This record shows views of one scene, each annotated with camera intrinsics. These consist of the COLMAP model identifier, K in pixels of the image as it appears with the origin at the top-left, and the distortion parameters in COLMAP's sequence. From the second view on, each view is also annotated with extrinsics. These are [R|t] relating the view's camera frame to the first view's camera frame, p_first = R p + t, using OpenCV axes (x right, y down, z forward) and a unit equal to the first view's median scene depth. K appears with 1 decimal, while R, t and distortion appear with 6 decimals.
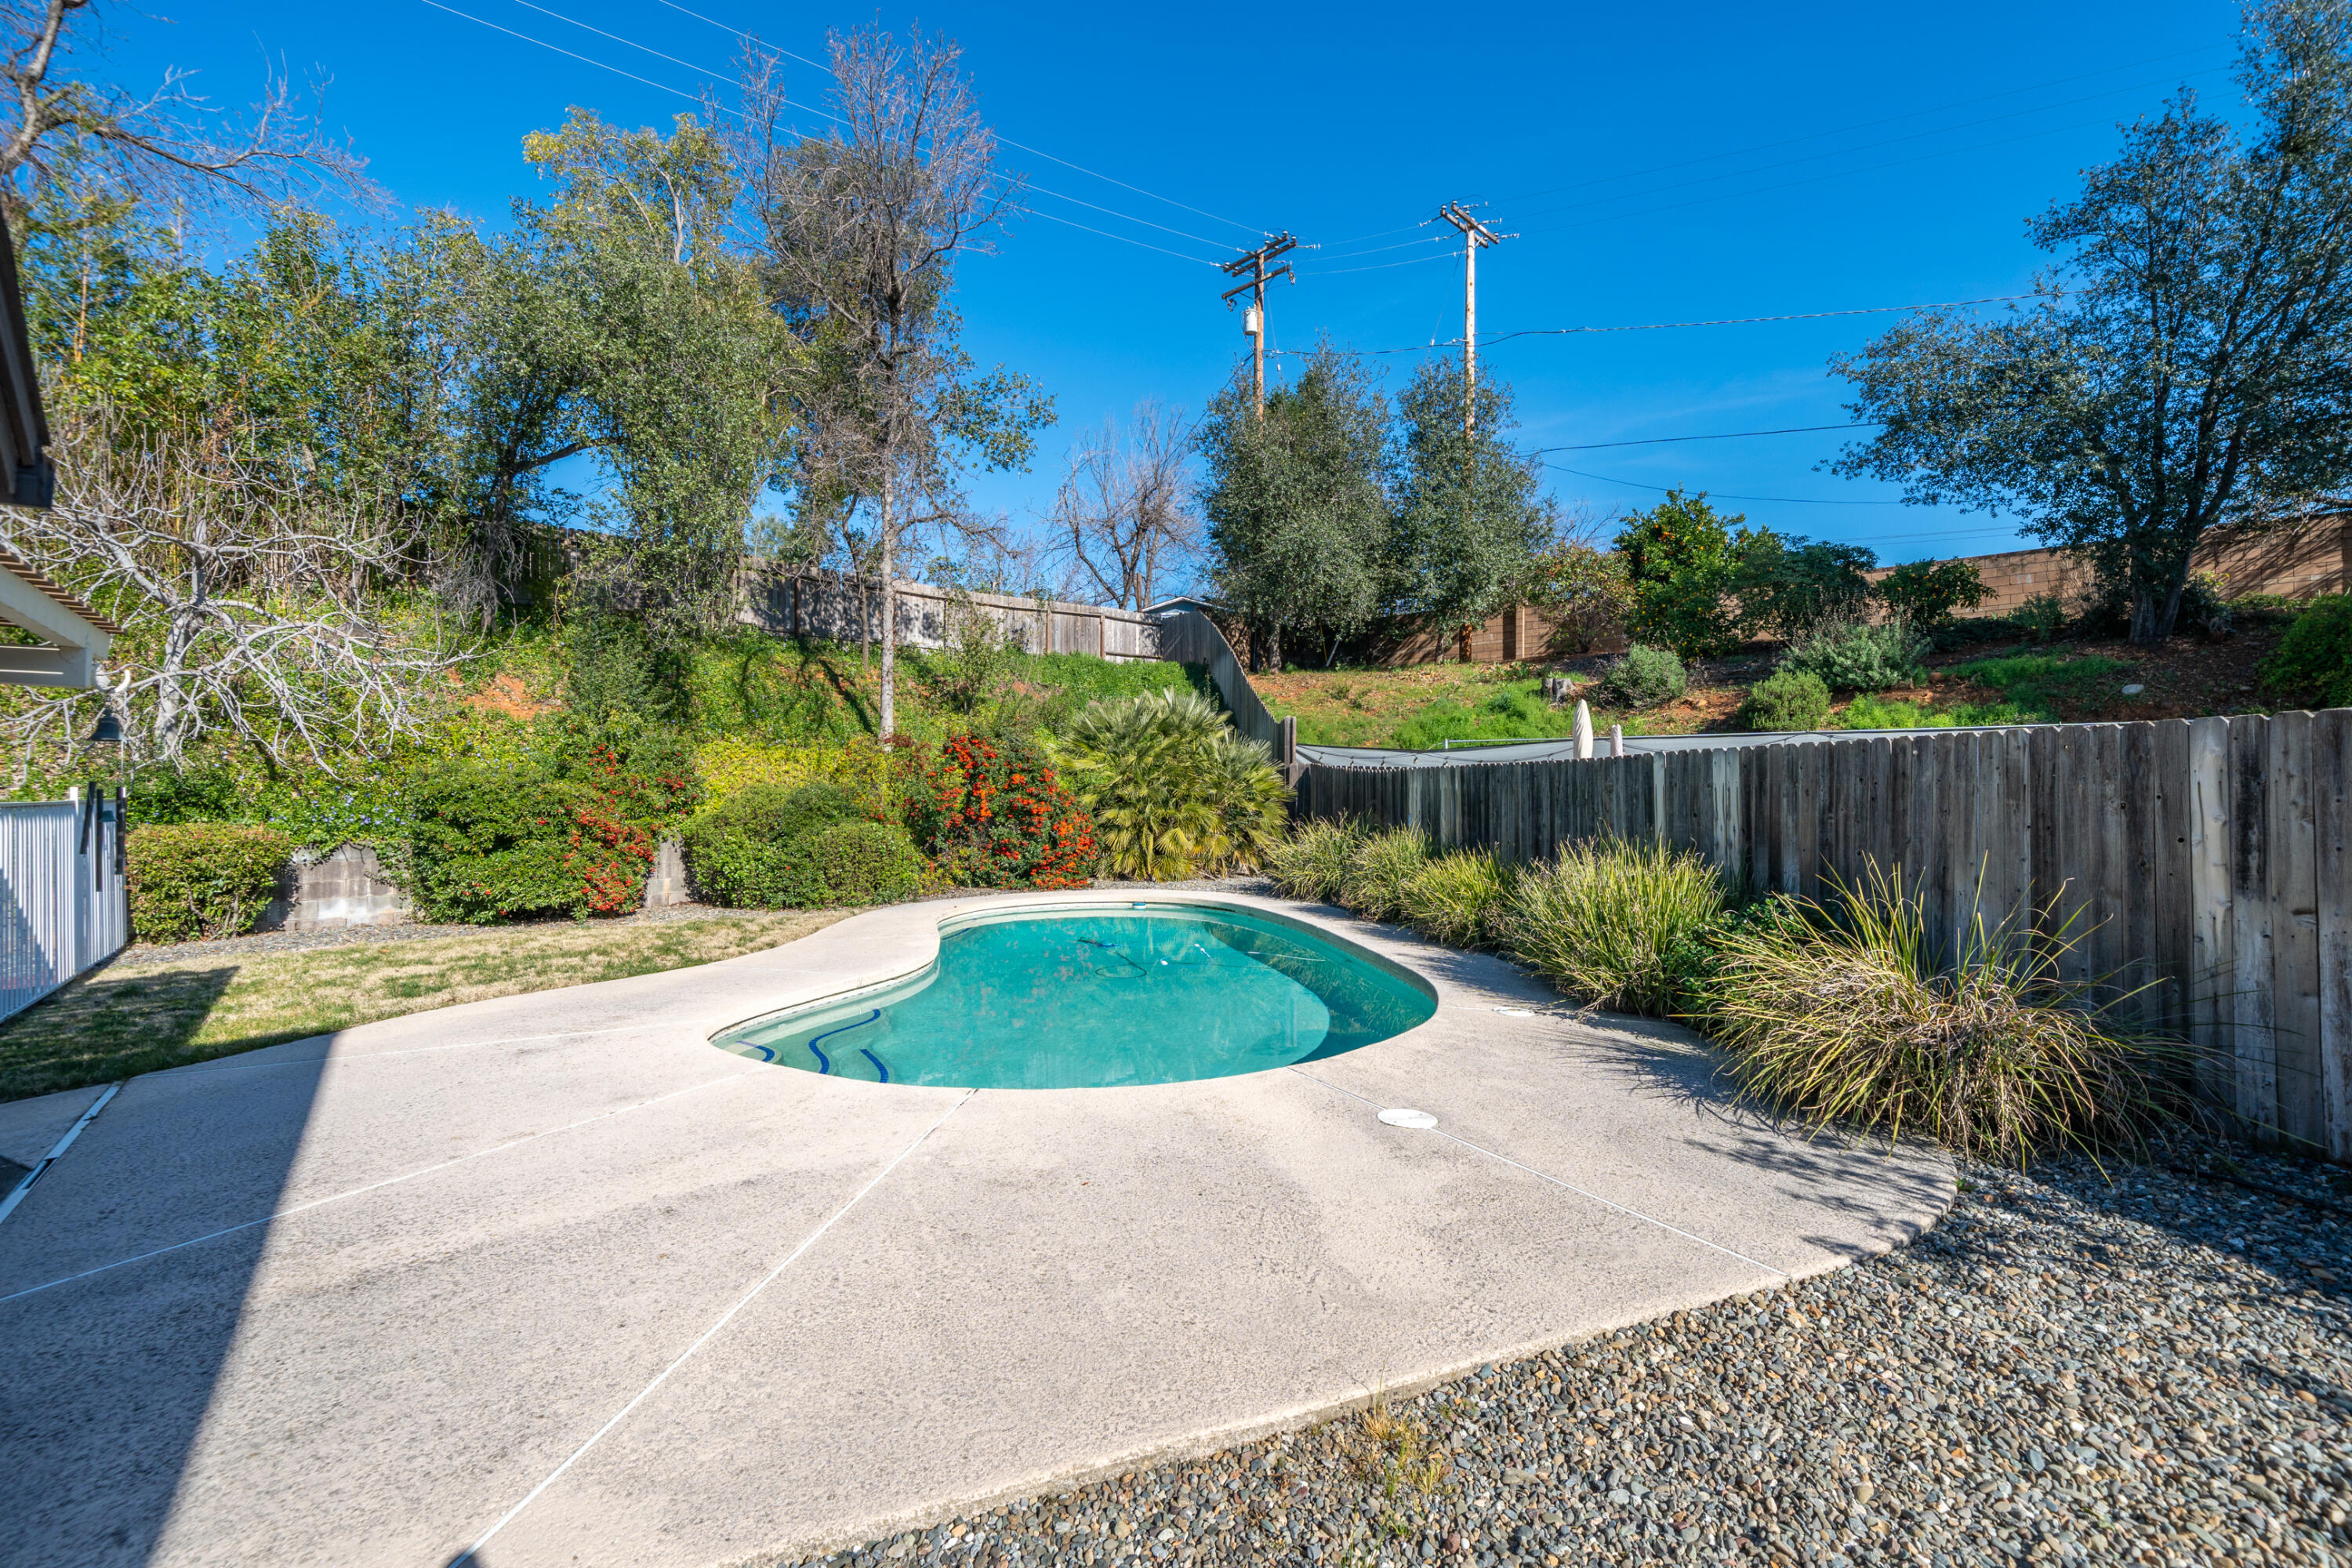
lens RADIAL K [[1009.6, 0, 1176.9], [0, 1009.6, 780.8], [0, 0, 1]] dist [0.001840, 0.000306]
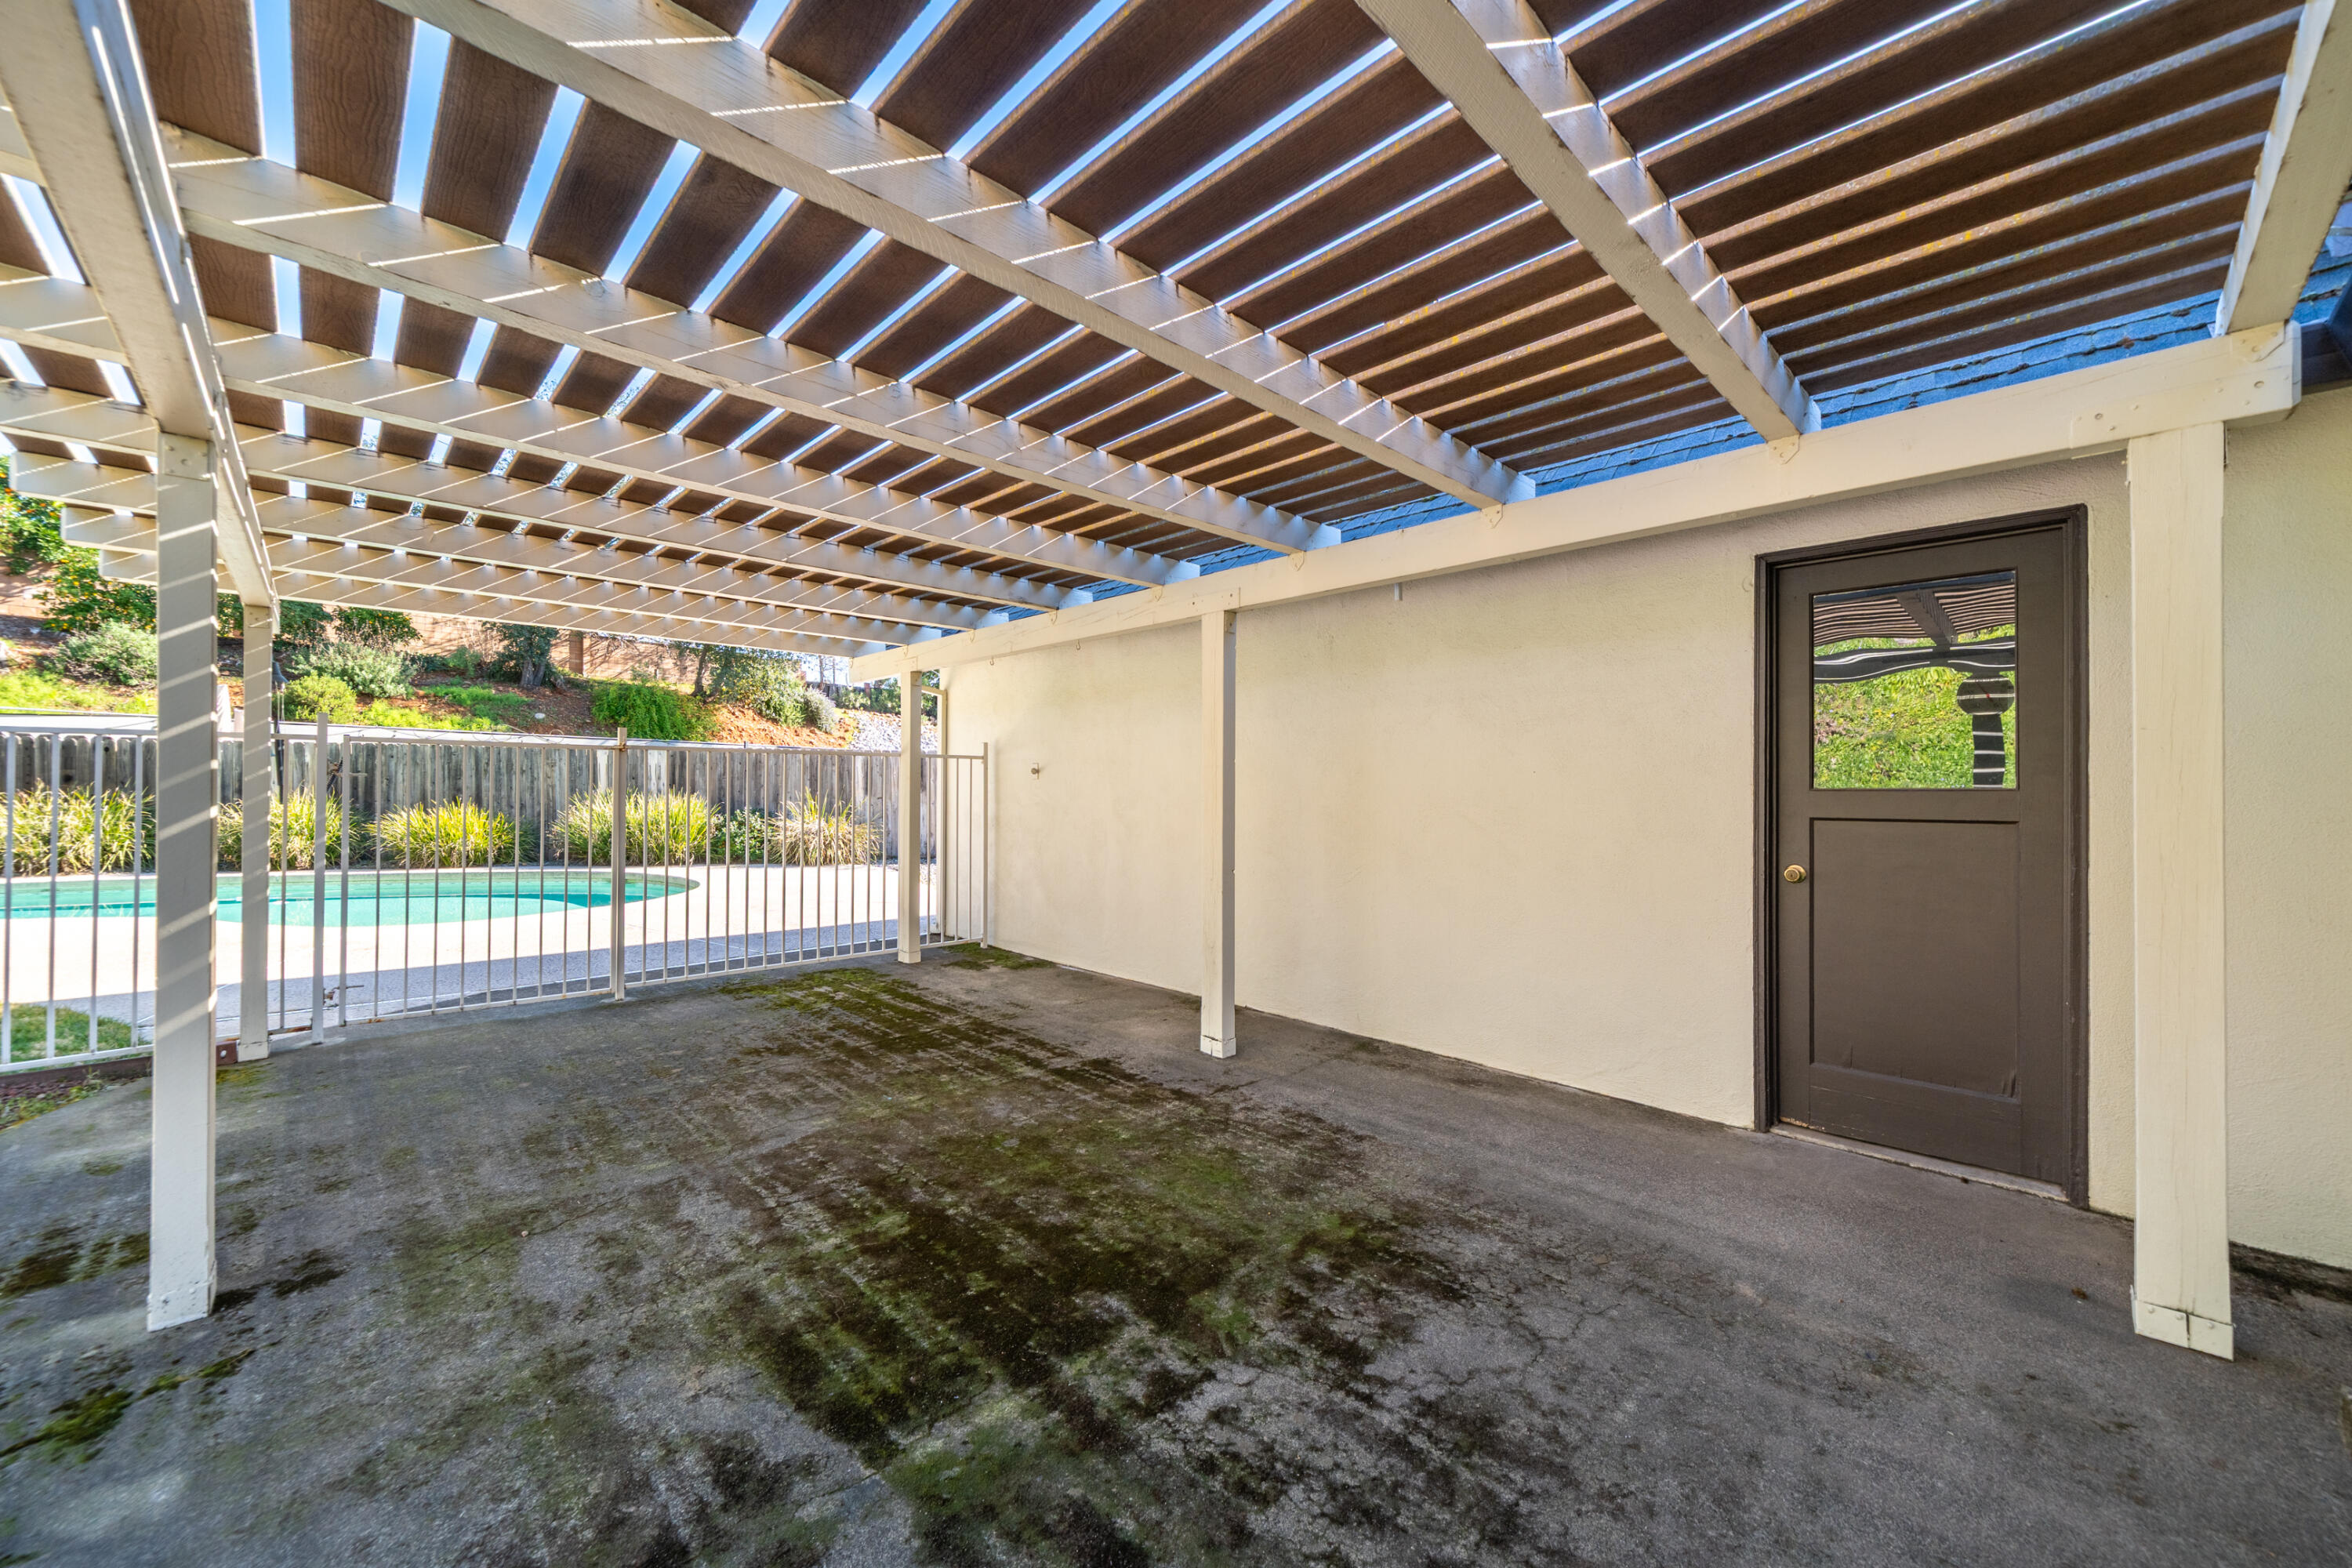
lens RADIAL K [[879.2, 0, 1180.1], [0, 879.2, 786.3], [0, 0, 1]] dist [-0.003138, 0.000136]
pose [[-0.101877, 0.001230, 0.994796, -0.594663], [-0.016594, 0.999858, -0.002936, 0.016018], [-0.994659, -0.016806, -0.101842, 0.032789]]
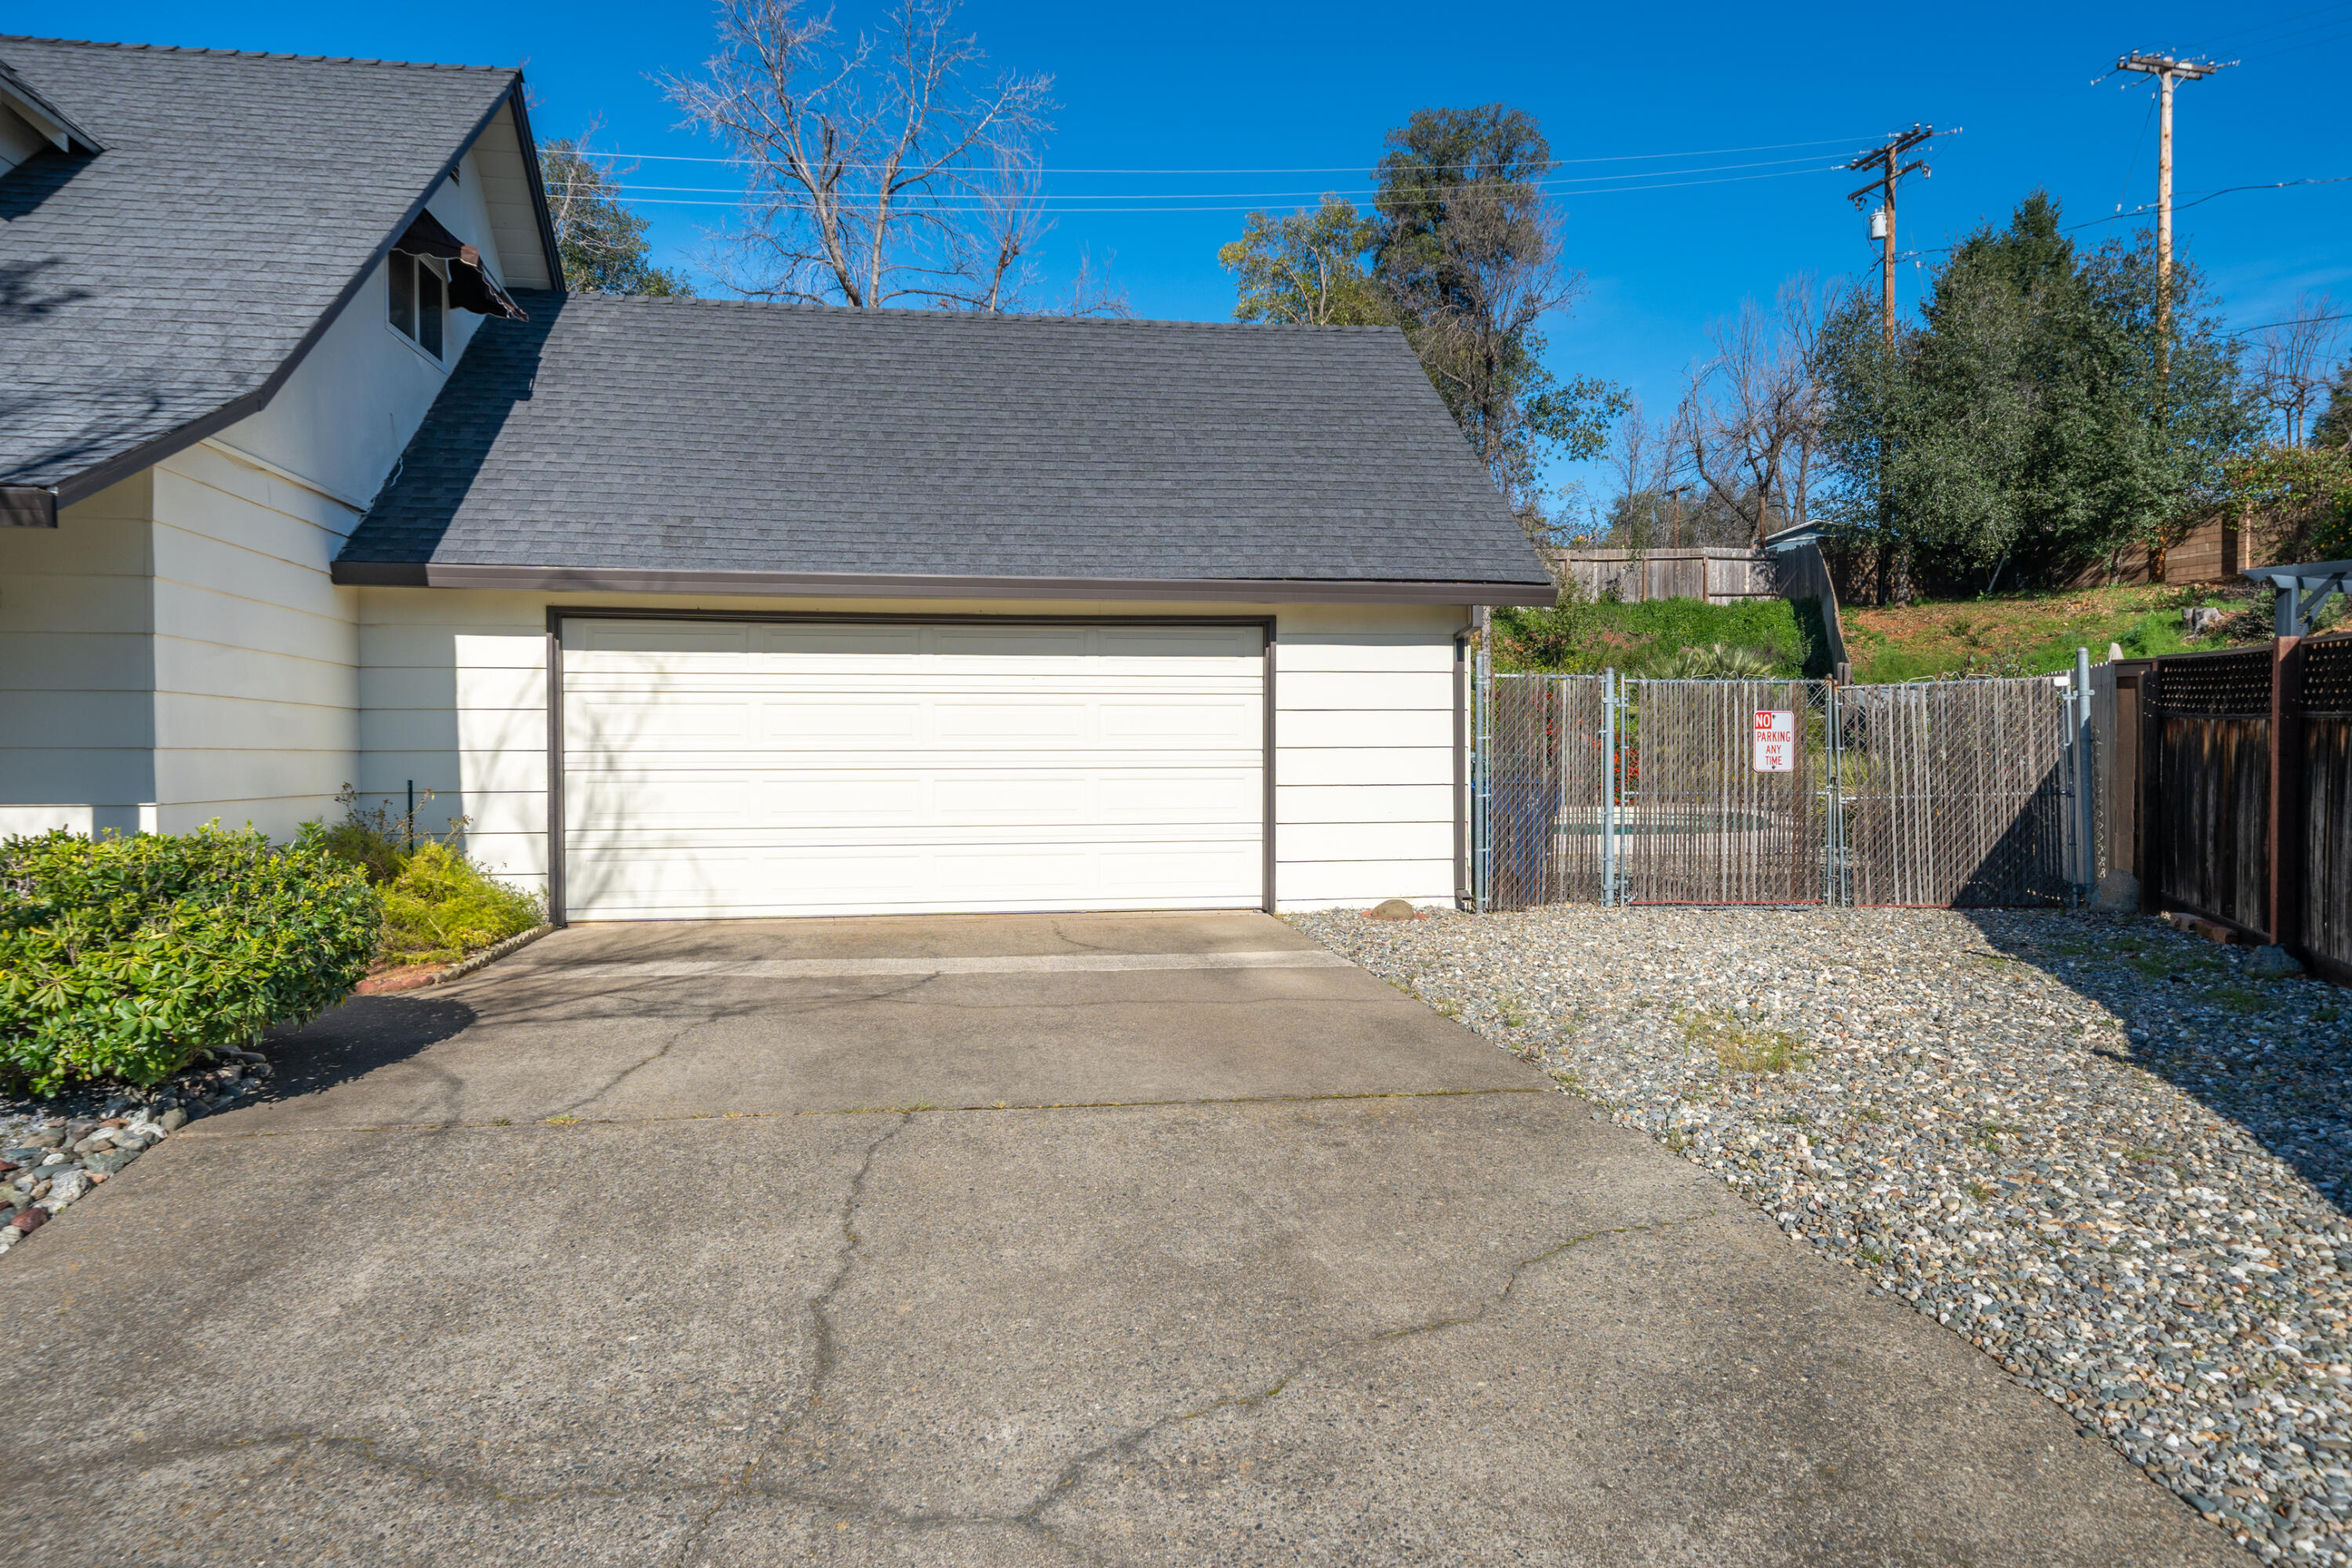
lens RADIAL K [[1391.4, 0, 1153.8], [0, 1391.4, 772.3], [0, 0, 1]] dist [0.000574, 0.003420]
pose [[0.862124, 0.007209, -0.506646, 0.234952], [0.008770, 0.999537, 0.029145, 0.004181], [0.506621, -0.029570, 0.861662, -0.700617]]
